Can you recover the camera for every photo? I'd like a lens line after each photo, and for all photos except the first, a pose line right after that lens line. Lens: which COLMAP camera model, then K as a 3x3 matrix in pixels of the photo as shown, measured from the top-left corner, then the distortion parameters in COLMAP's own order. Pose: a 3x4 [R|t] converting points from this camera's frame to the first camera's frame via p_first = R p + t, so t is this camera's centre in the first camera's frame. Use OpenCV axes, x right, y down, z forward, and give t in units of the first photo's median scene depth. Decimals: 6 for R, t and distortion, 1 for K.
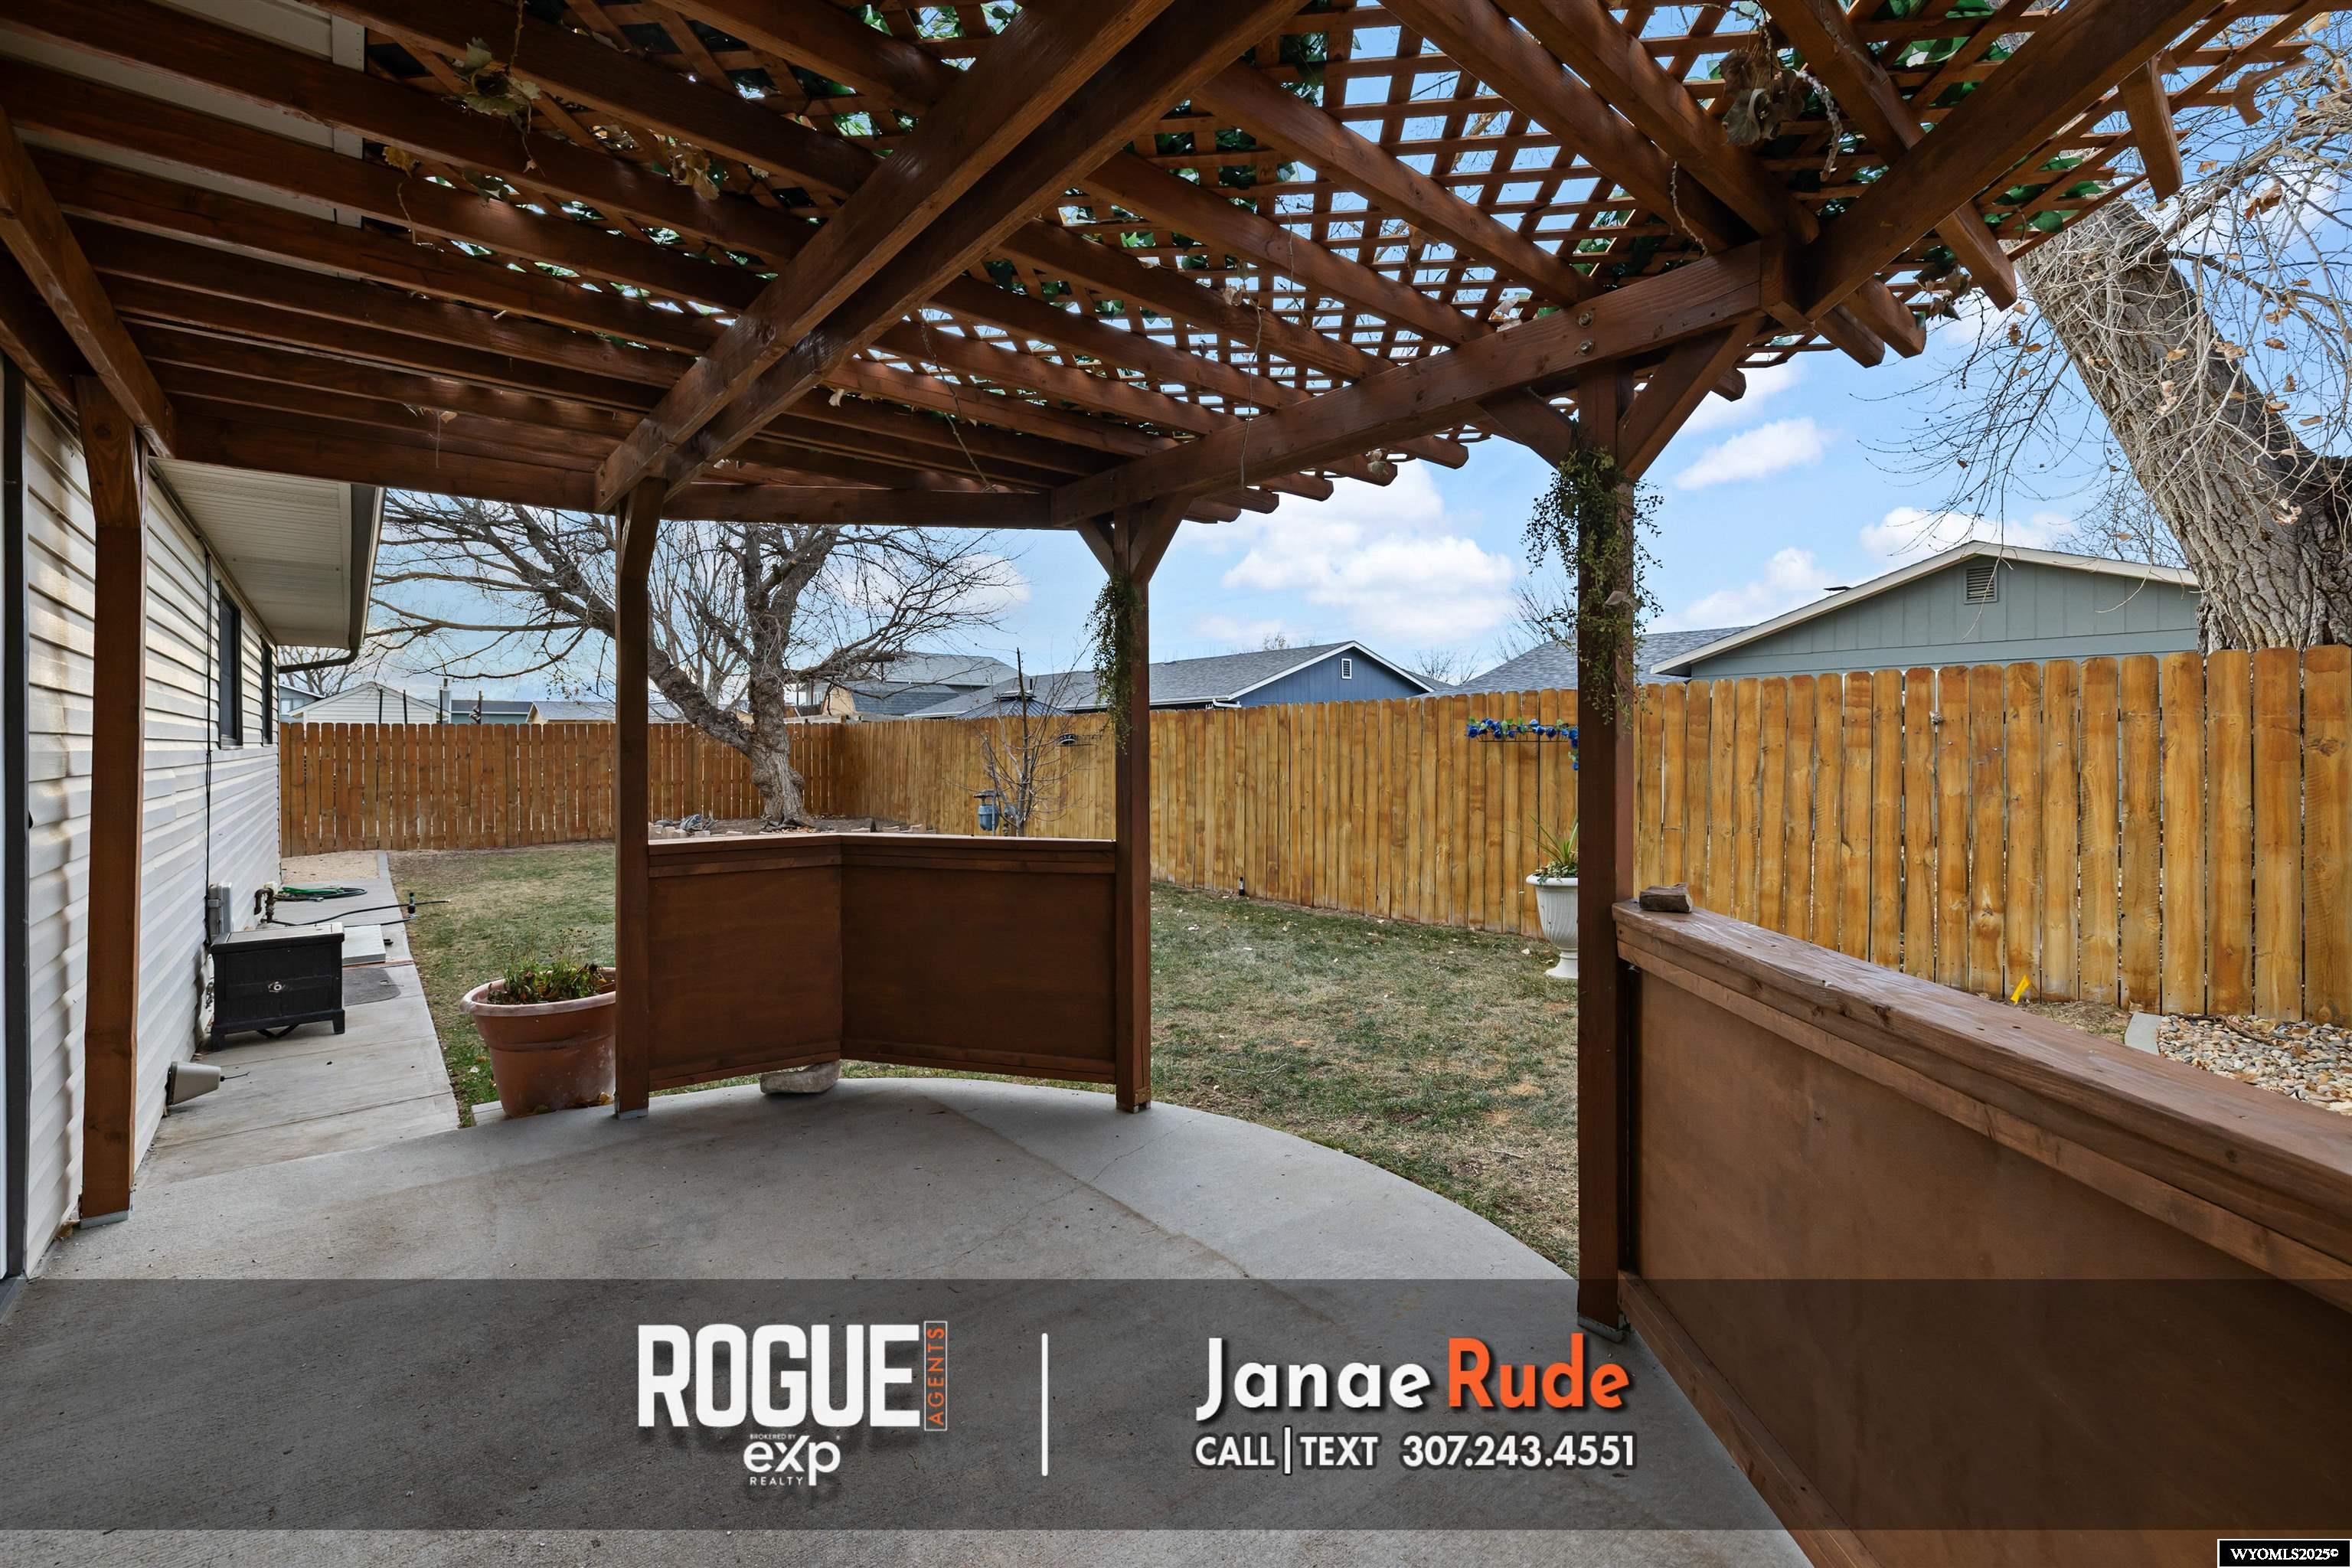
lens RADIAL K [[1011.0, 0, 1153.8], [0, 1011.0, 740.5], [0, 0, 1]] dist [0.003556, 0.000860]
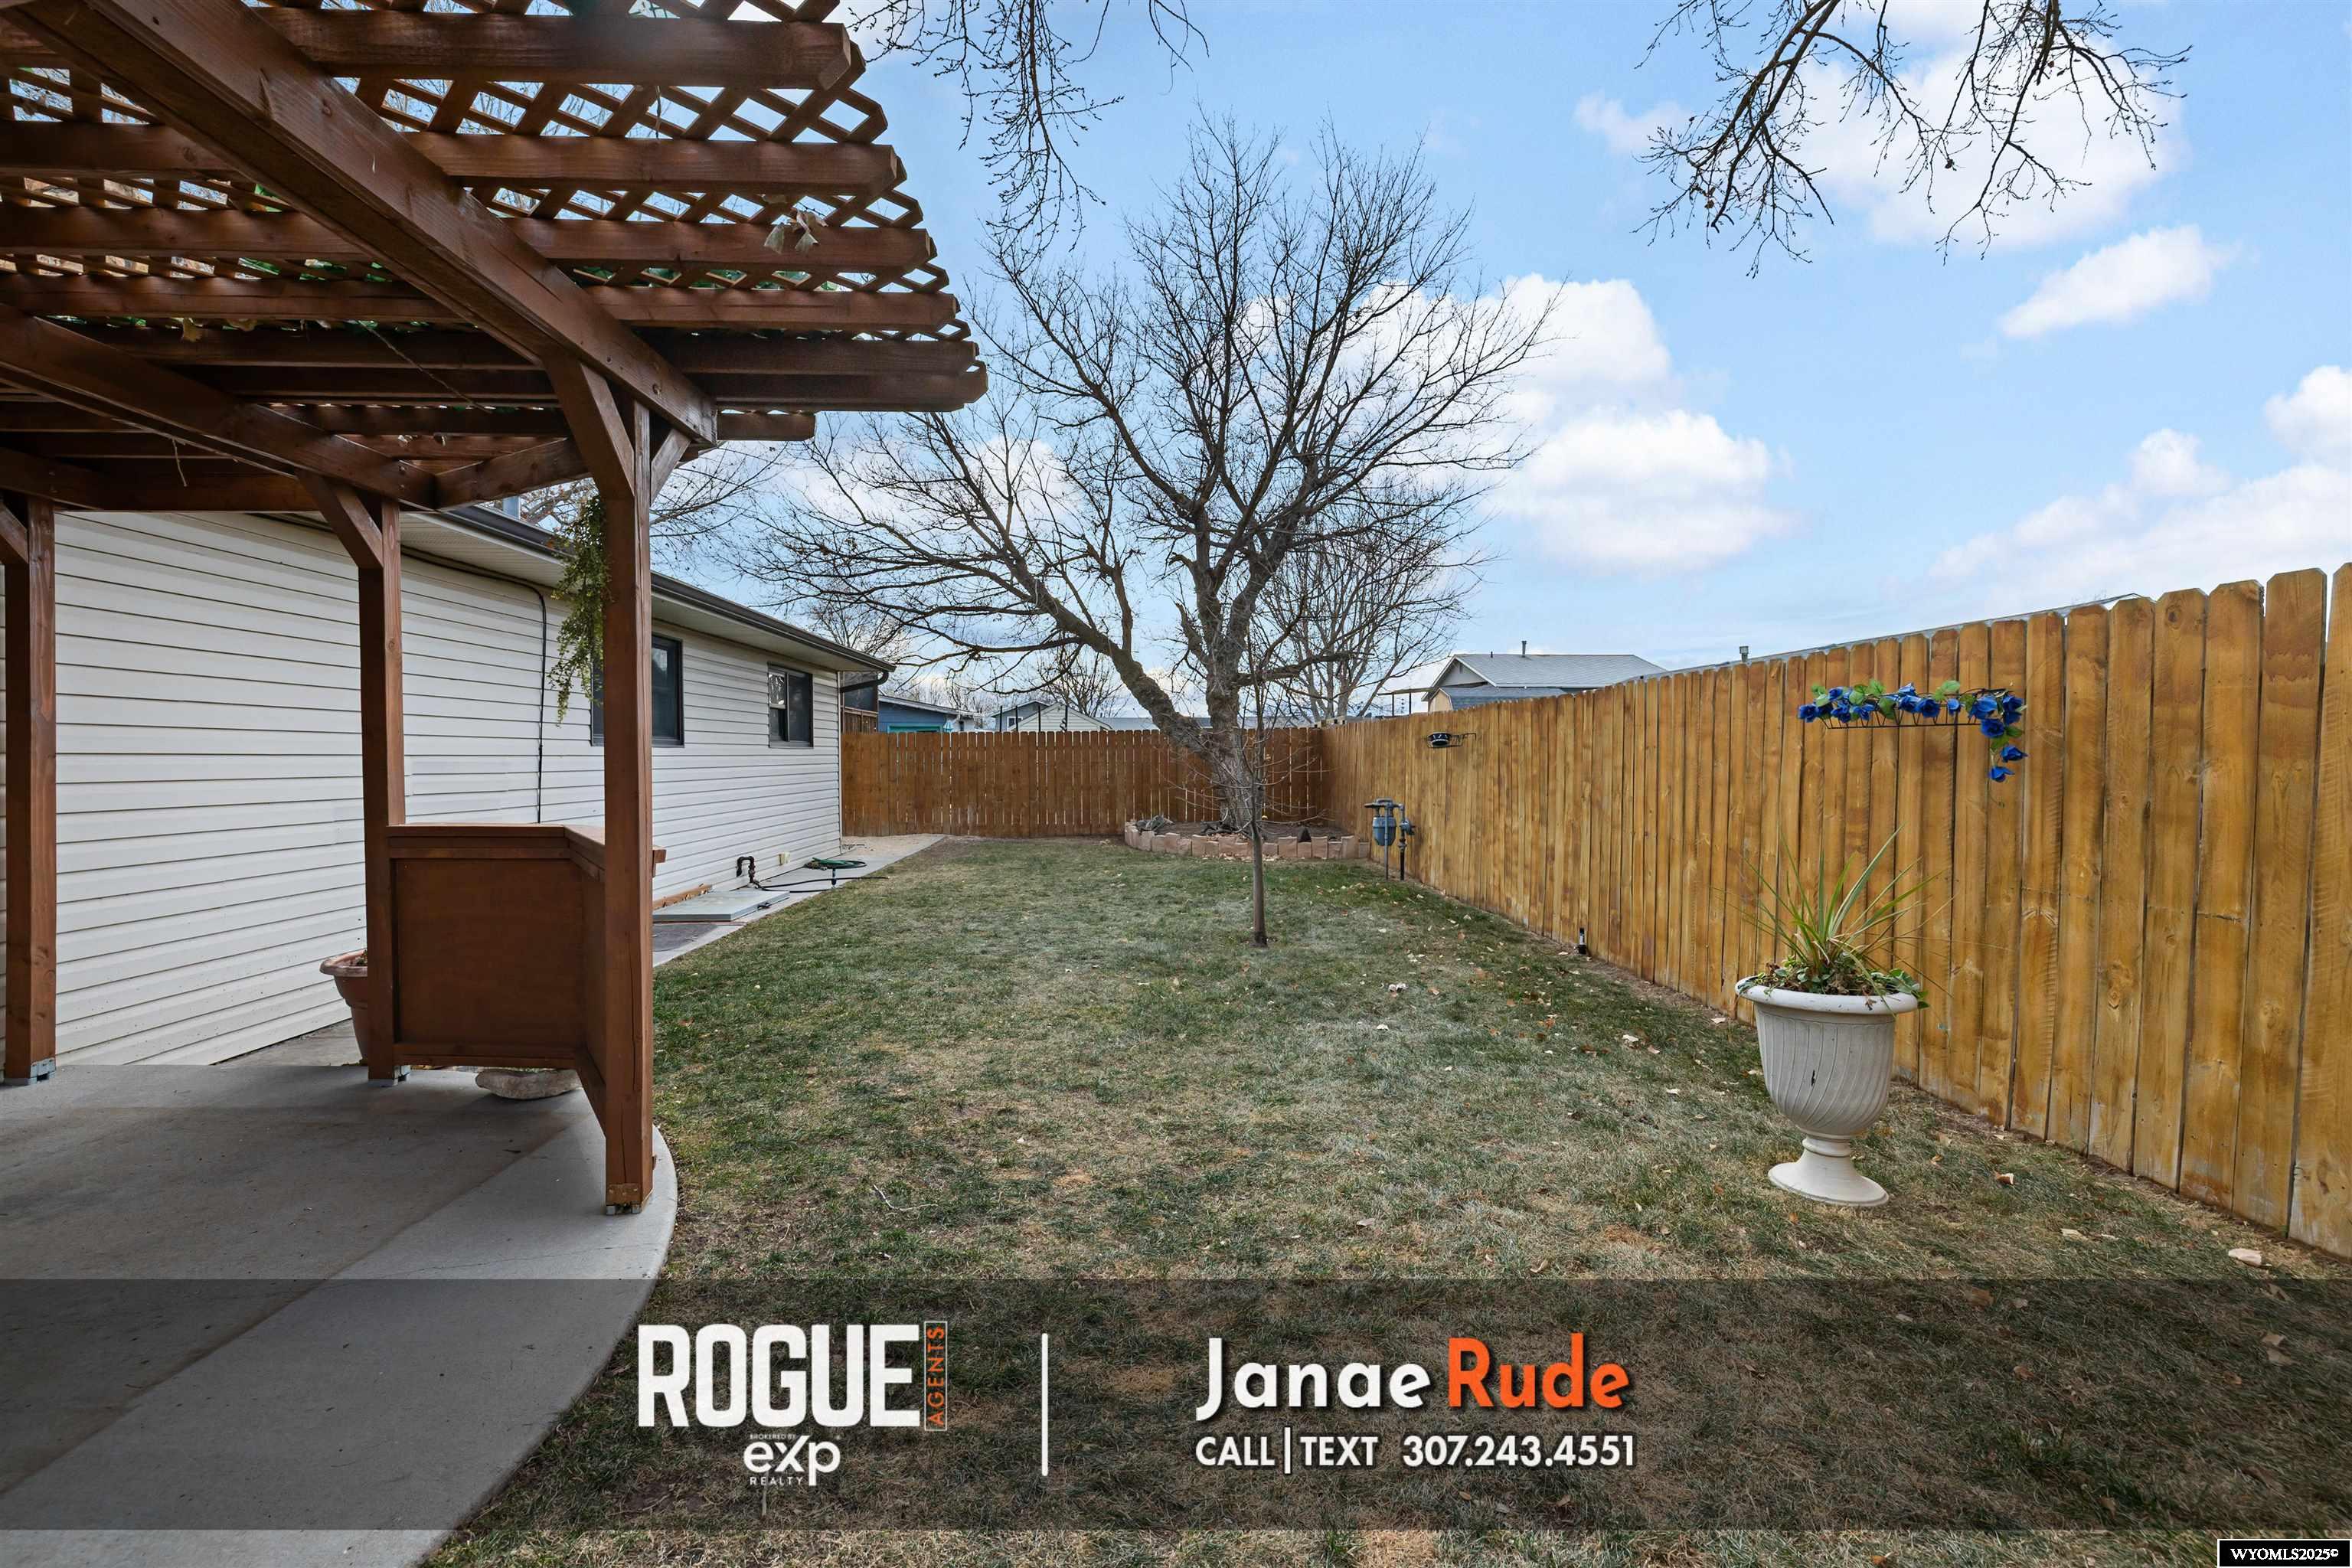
lens RADIAL K [[1011.0, 0, 1211.3], [0, 1011.0, 747.8], [0, 0, 1]] dist [0.003556, 0.000860]
pose [[0.788533, -0.004290, -0.614978, 0.353688], [0.001242, 0.999985, -0.005383, 0.012608], [0.614992, 0.003481, 0.788526, 0.304524]]
